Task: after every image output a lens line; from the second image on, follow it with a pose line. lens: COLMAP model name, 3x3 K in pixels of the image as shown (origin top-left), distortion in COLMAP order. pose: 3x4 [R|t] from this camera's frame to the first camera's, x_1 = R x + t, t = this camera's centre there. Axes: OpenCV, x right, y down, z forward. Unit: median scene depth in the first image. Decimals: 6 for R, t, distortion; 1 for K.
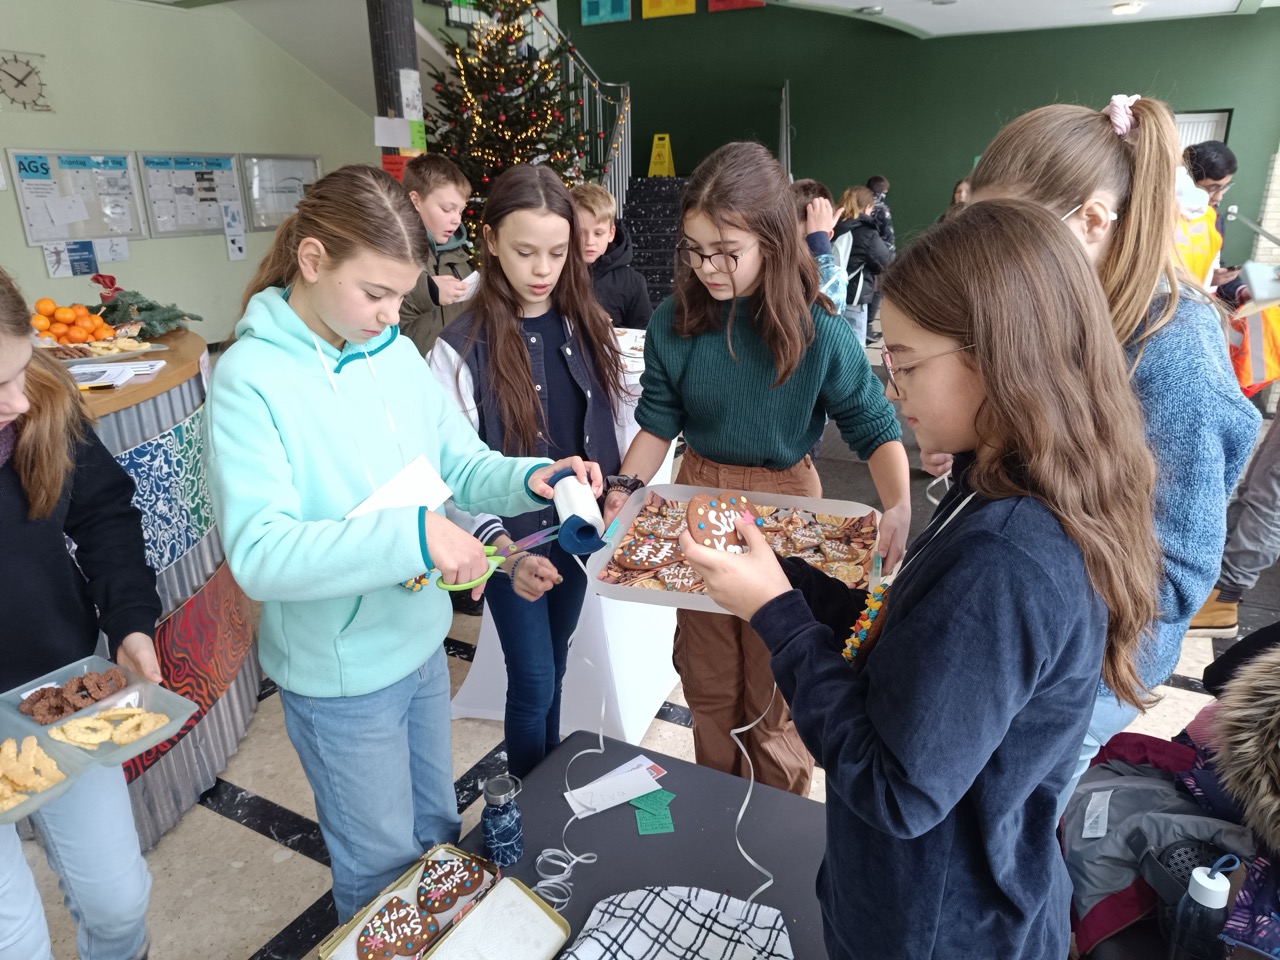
lens RADIAL K [[887.0, 0, 639.7], [0, 887.0, 486.6], [0, 0, 1]] dist [0.021879, -0.027927]
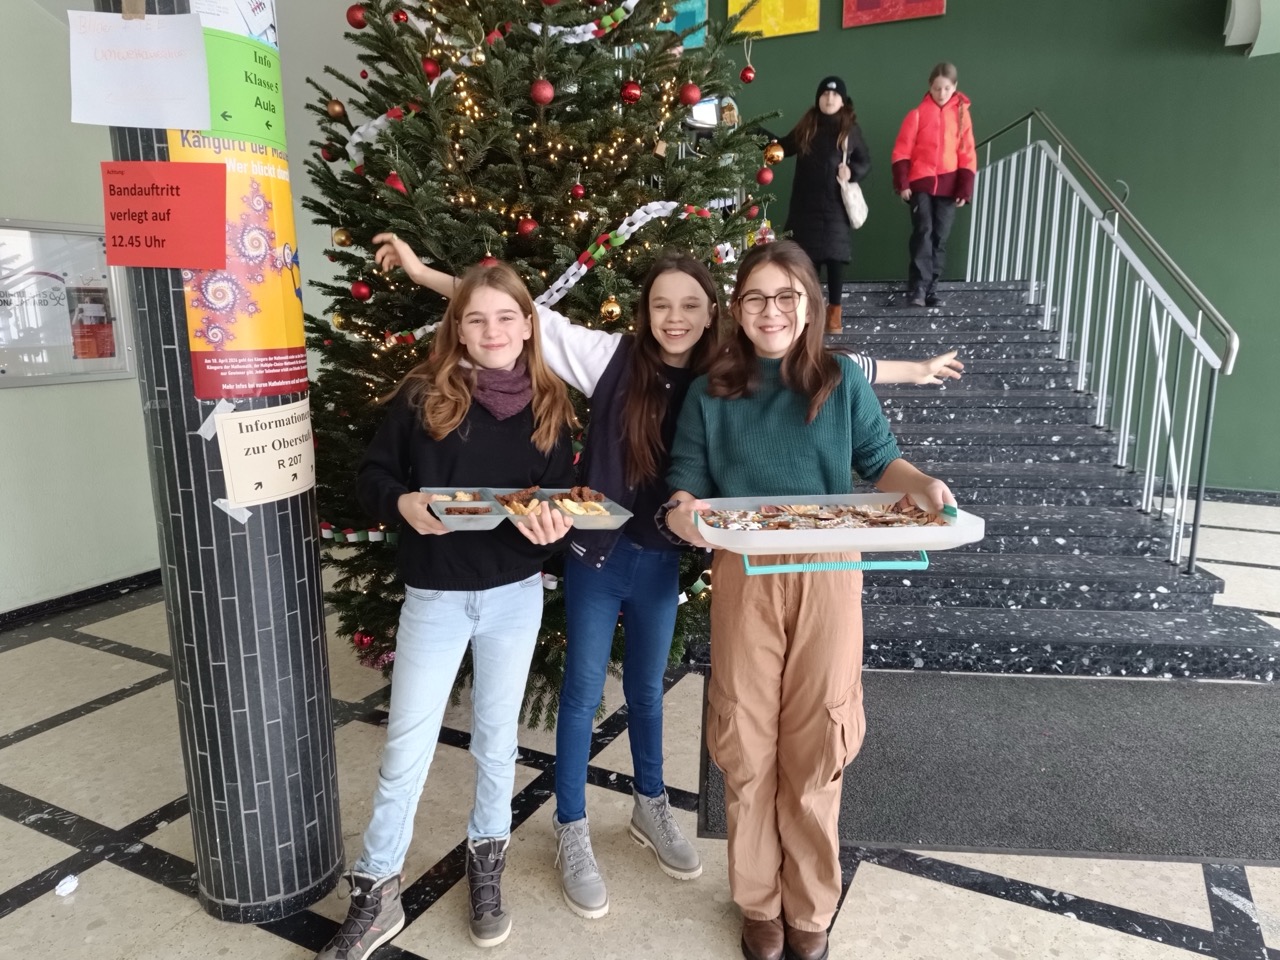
lens RADIAL K [[887.0, 0, 639.7], [0, 887.0, 486.6], [0, 0, 1]] dist [0.021879, -0.027927]
pose [[0.999386, 0.001881, 0.034997, -0.144260], [0.002562, 0.991968, -0.126466, -0.249219], [-0.034954, 0.126477, 0.991353, 0.761400]]
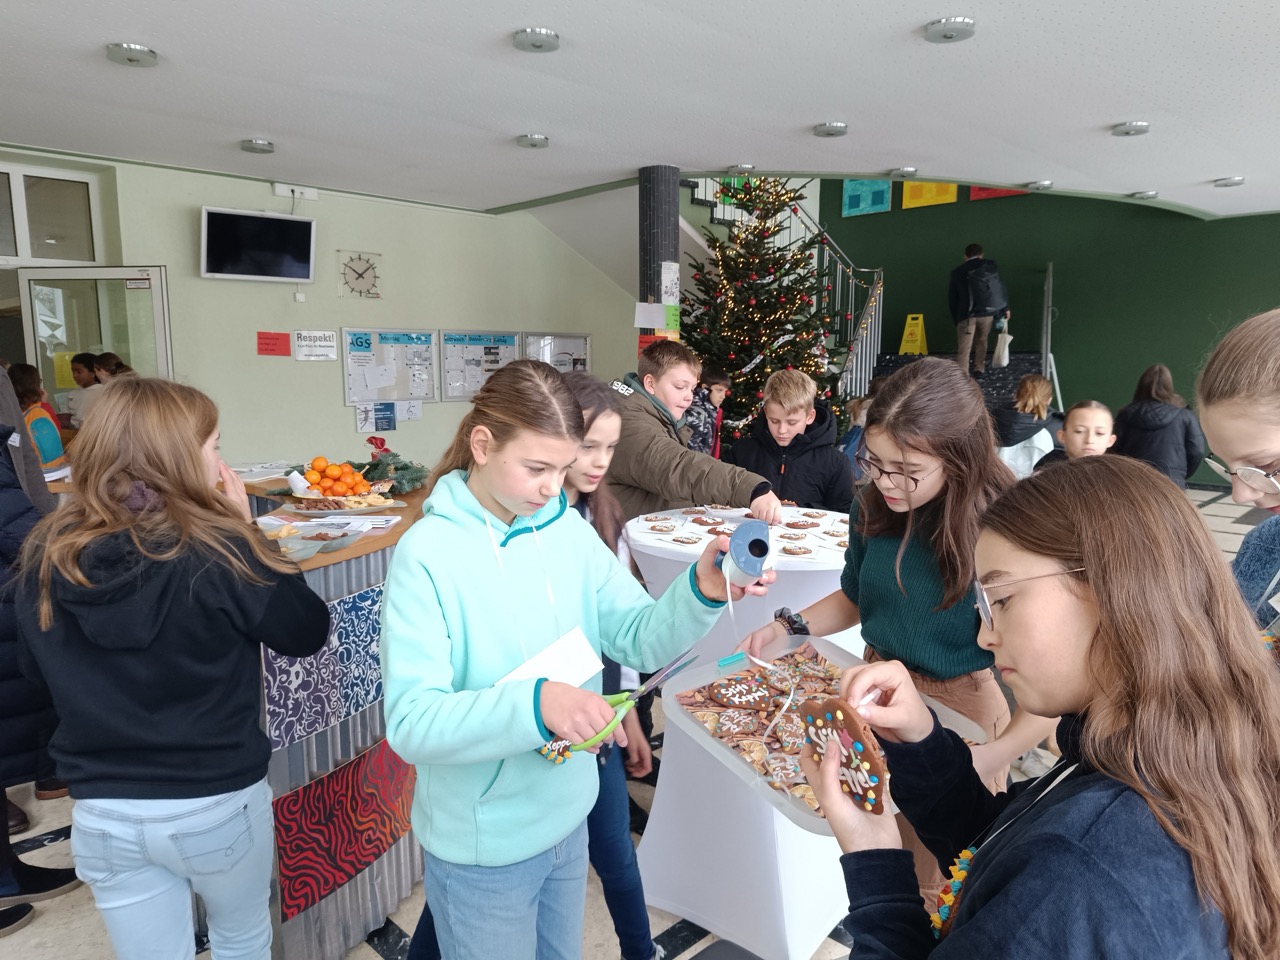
lens RADIAL K [[878.1, 0, 640.0], [0, 878.1, 480.0], [0, 0, 1]] dist [0.041892, -0.066050]
pose [[0.958038, 0.054714, -0.281372, 0.028344], [-0.105966, 0.979678, -0.170300, -0.011548], [0.266337, 0.192970, 0.944366, 0.006798]]
